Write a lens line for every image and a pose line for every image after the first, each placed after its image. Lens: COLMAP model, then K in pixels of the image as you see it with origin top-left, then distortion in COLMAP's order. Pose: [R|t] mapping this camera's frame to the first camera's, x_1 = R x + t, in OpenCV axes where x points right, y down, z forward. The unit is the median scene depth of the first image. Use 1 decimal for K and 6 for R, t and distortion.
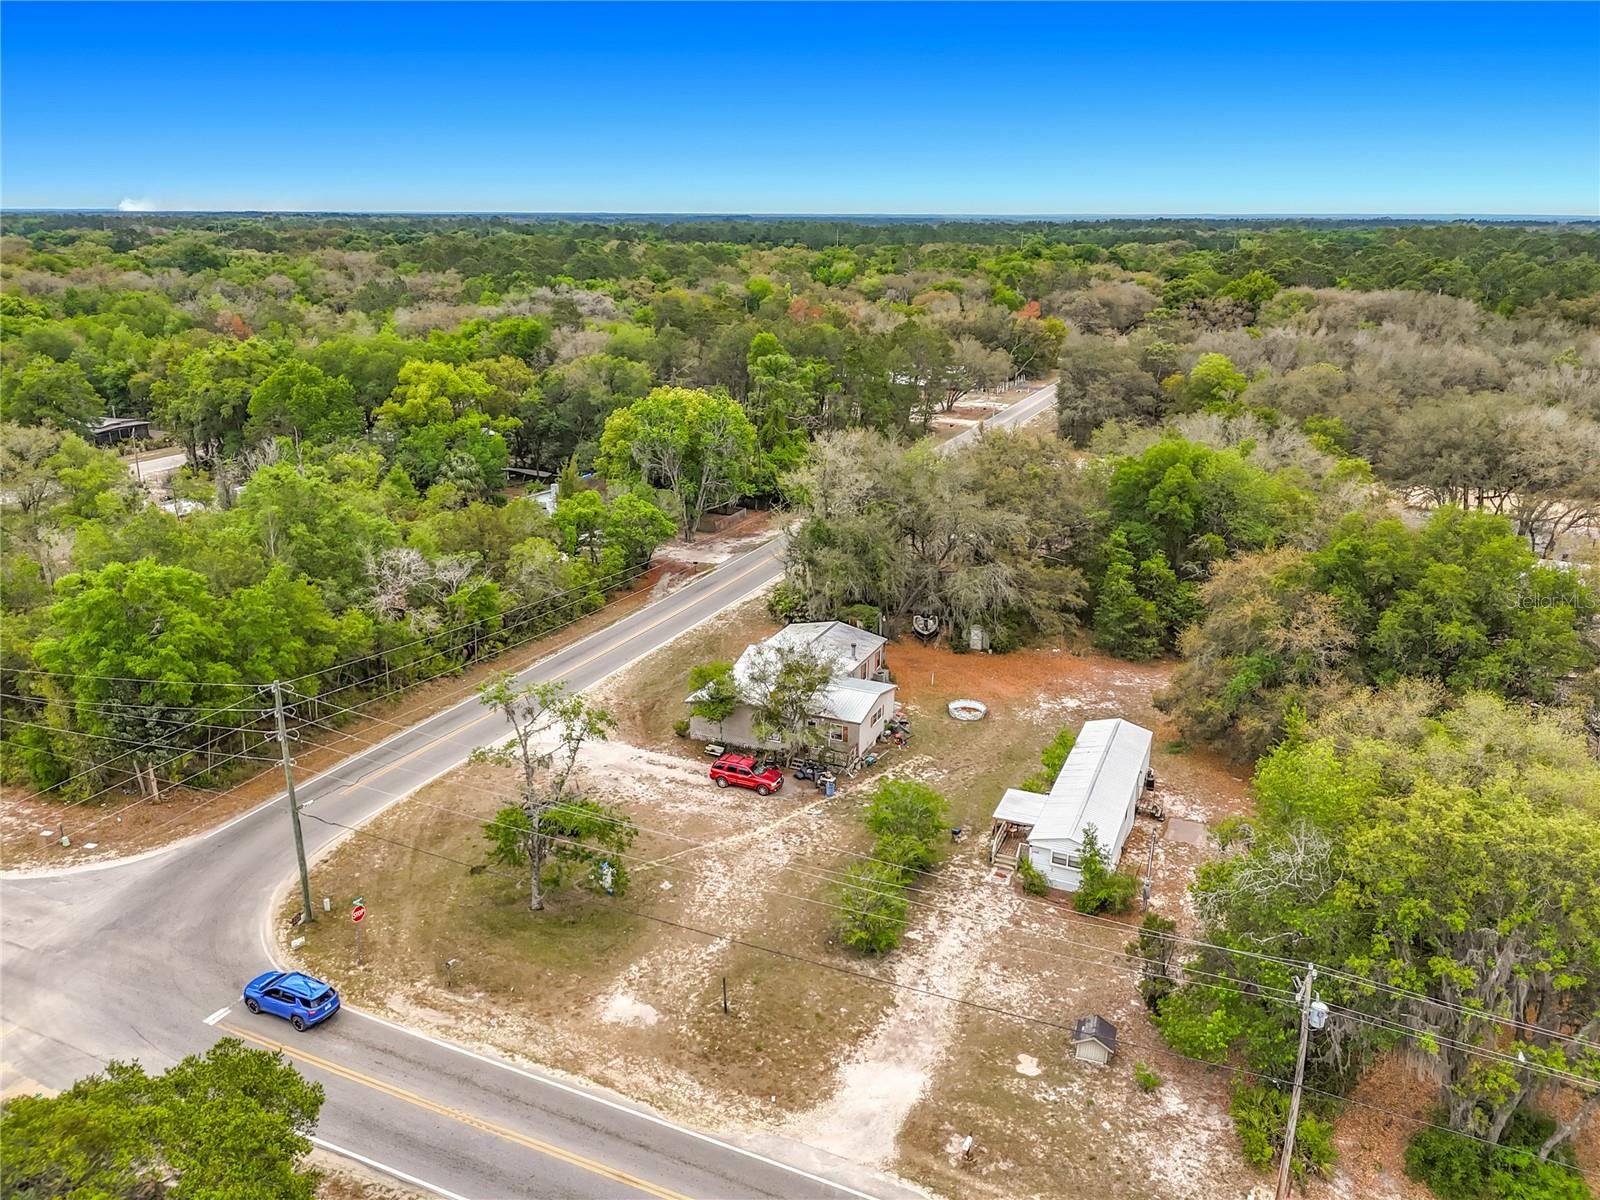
lens RADIAL K [[1222.8, 0, 804.6], [0, 1222.8, 604.3], [0, 0, 1]] dist [0.046959, -0.022864]
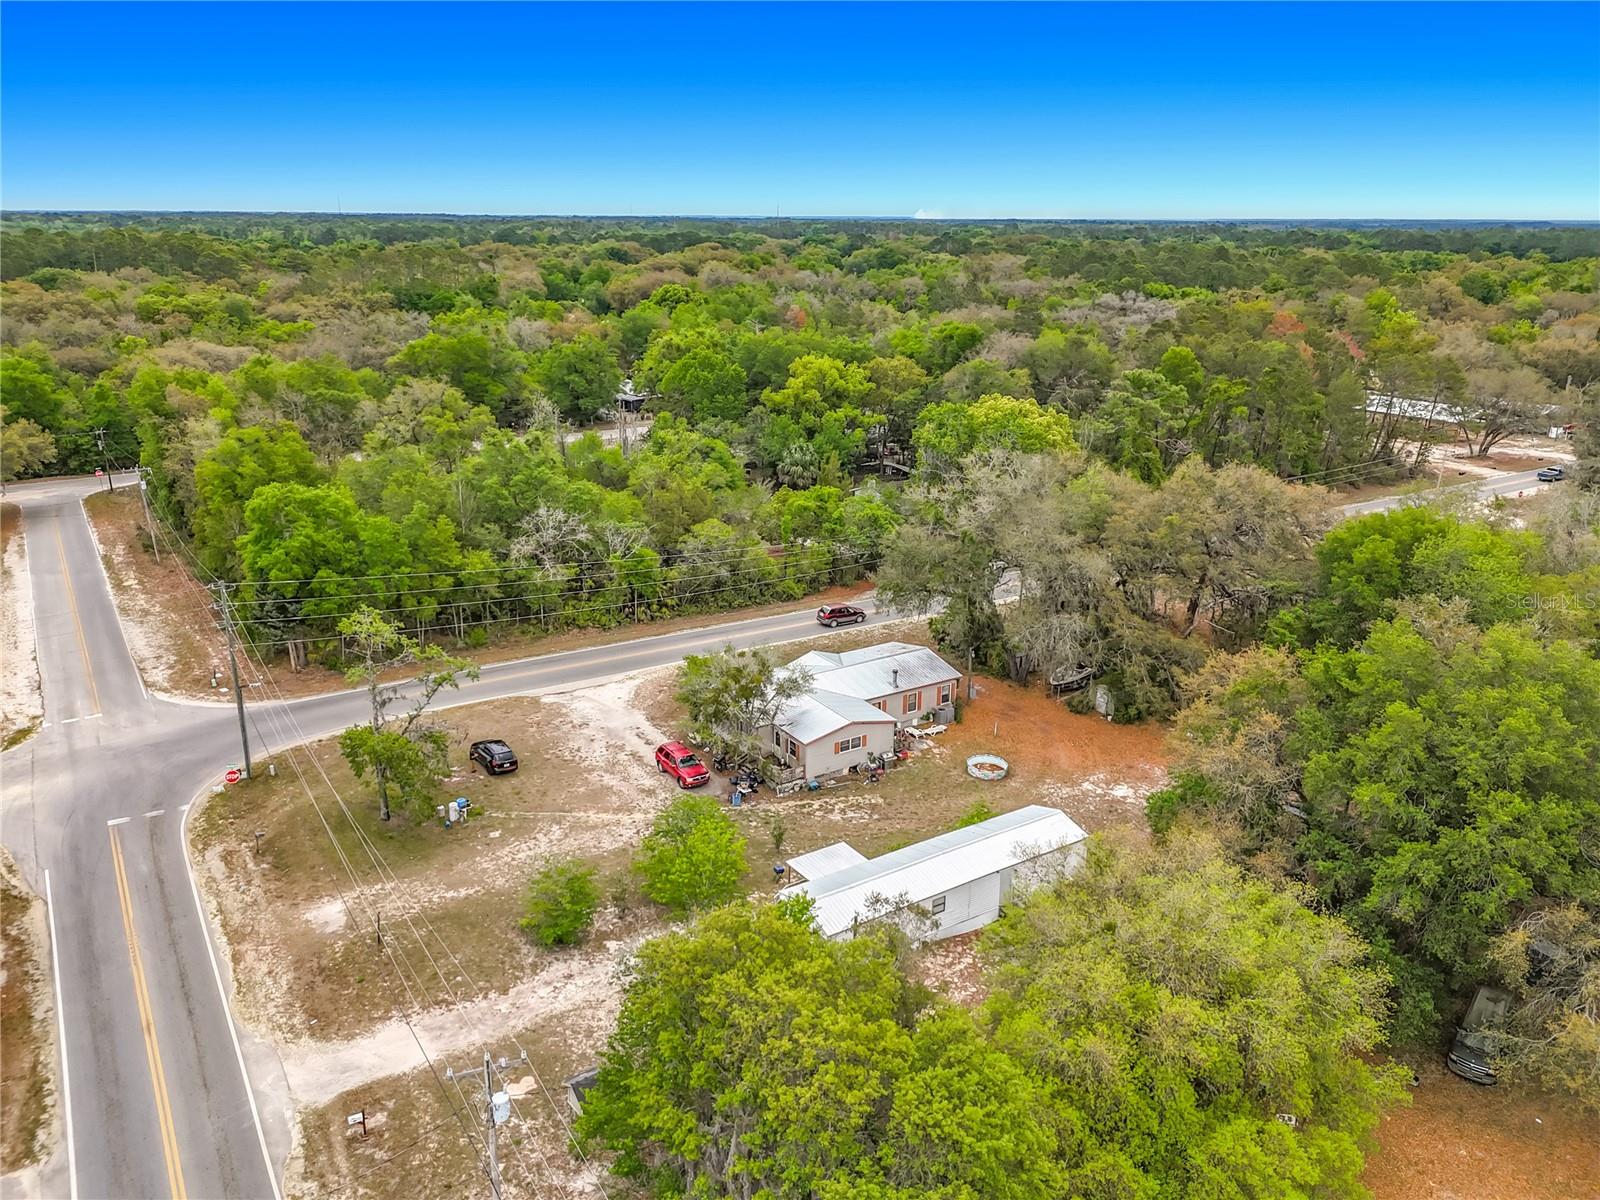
lens RADIAL K [[1222.8, 0, 789.4], [0, 1222.8, 593.3], [0, 0, 1]] dist [0.046959, -0.022864]
pose [[0.825540, 0.167913, -0.538785, 0.487932], [-0.174718, 0.983849, 0.038910, -0.050047], [0.536617, 0.062014, 0.841544, 0.162959]]
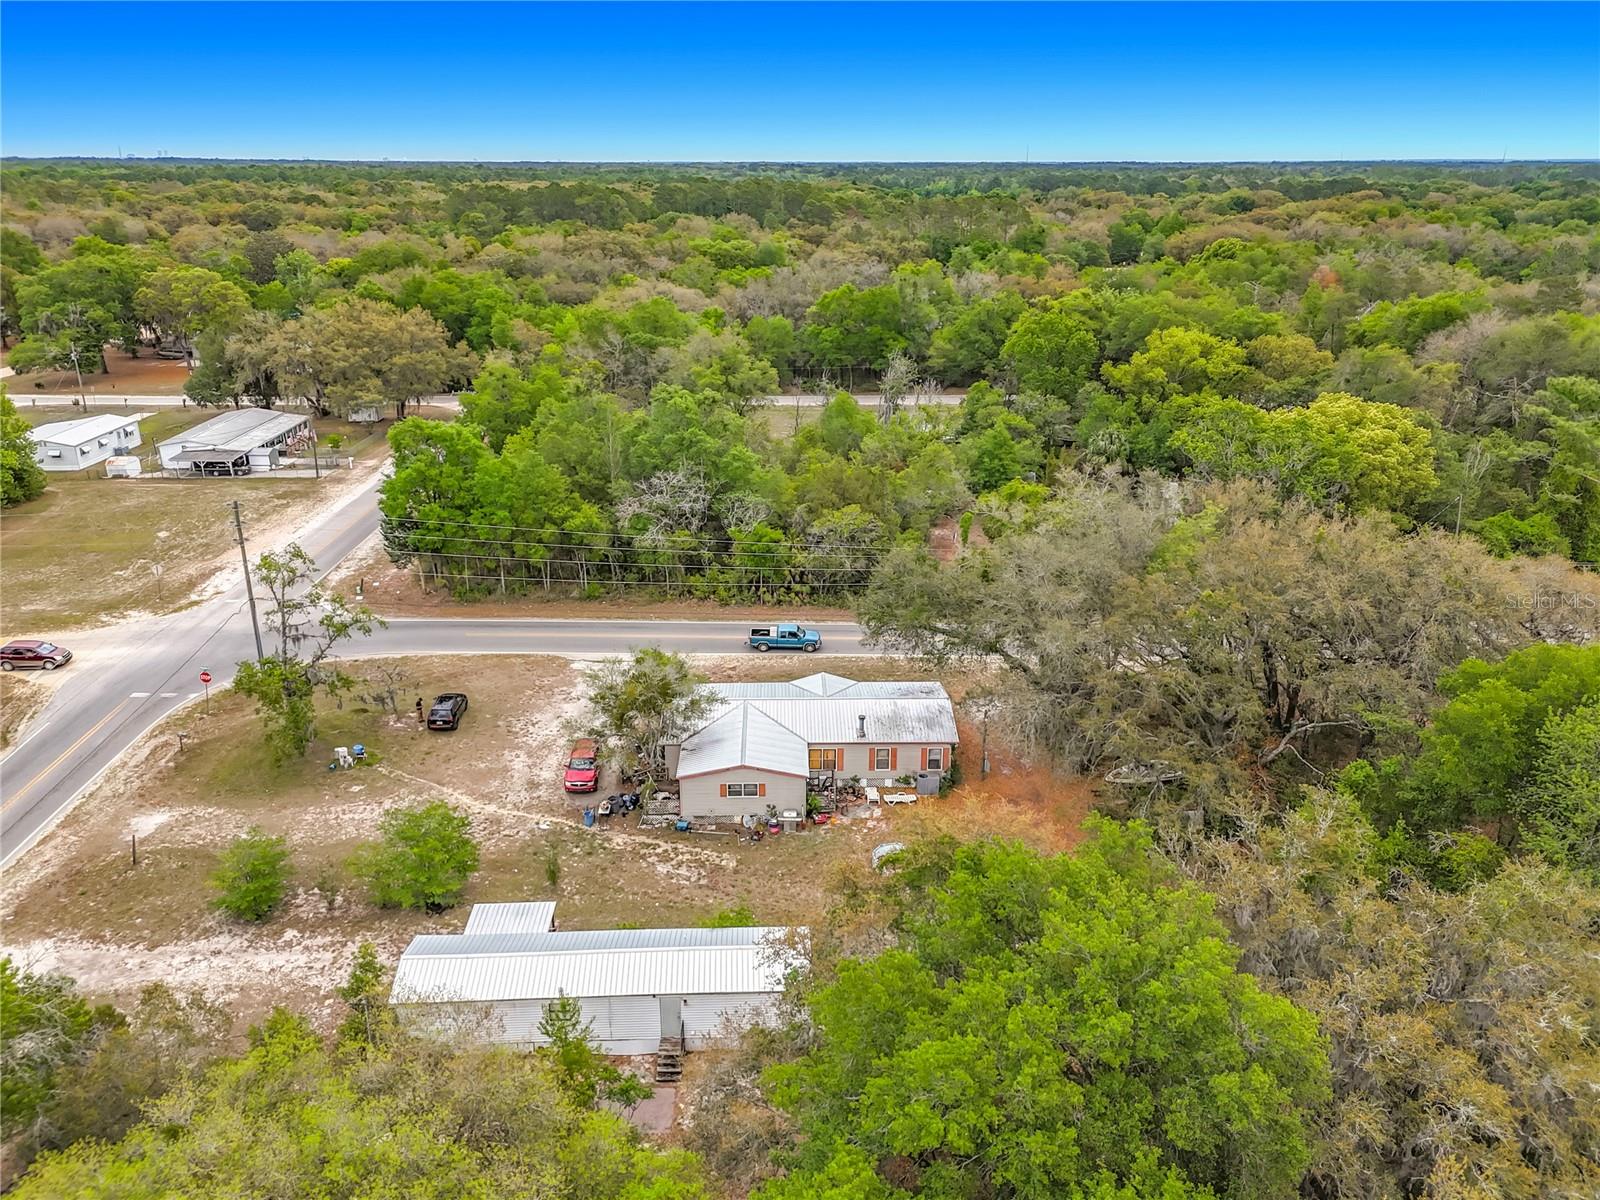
lens RADIAL K [[1222.8, 0, 776.1], [0, 1222.8, 547.0], [0, 0, 1]] dist [0.046959, -0.022864]
pose [[0.405915, 0.272142, -0.872451, 0.695050], [-0.277174, 0.946331, 0.166230, -0.190950], [0.870866, 0.174345, 0.459561, 0.593559]]
